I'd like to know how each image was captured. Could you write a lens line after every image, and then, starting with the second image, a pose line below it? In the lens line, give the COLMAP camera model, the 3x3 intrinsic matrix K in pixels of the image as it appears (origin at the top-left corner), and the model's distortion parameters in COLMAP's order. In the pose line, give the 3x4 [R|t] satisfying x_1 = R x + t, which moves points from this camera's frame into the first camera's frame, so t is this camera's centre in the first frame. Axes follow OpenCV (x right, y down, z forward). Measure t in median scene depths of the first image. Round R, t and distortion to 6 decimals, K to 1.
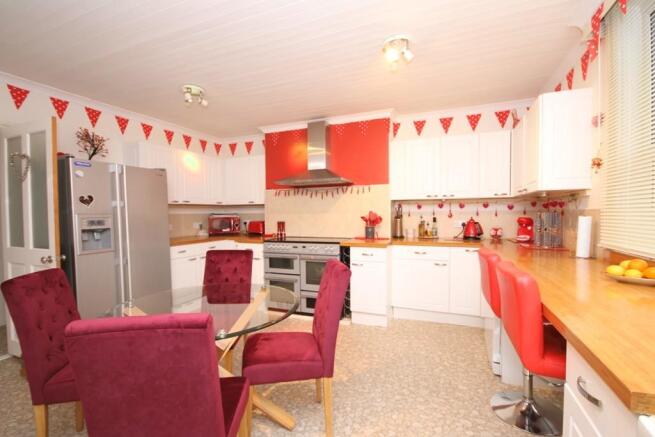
lens RADIAL K [[302.1, 0, 324.8], [0, 302.1, 222.6], [0, 0, 1]] dist [-0.033235, -0.000020]
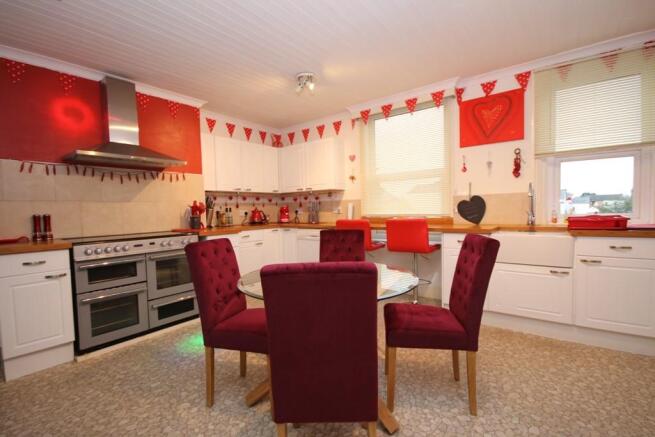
lens RADIAL K [[302.1, 0, 324.8], [0, 302.1, 222.6], [0, 0, 1]] dist [-0.033235, -0.000020]
pose [[0.247827, -0.039585, 0.967995, -0.646862], [0.050121, 0.998351, 0.027994, 0.025358], [-0.967507, 0.041580, 0.249402, 0.347586]]
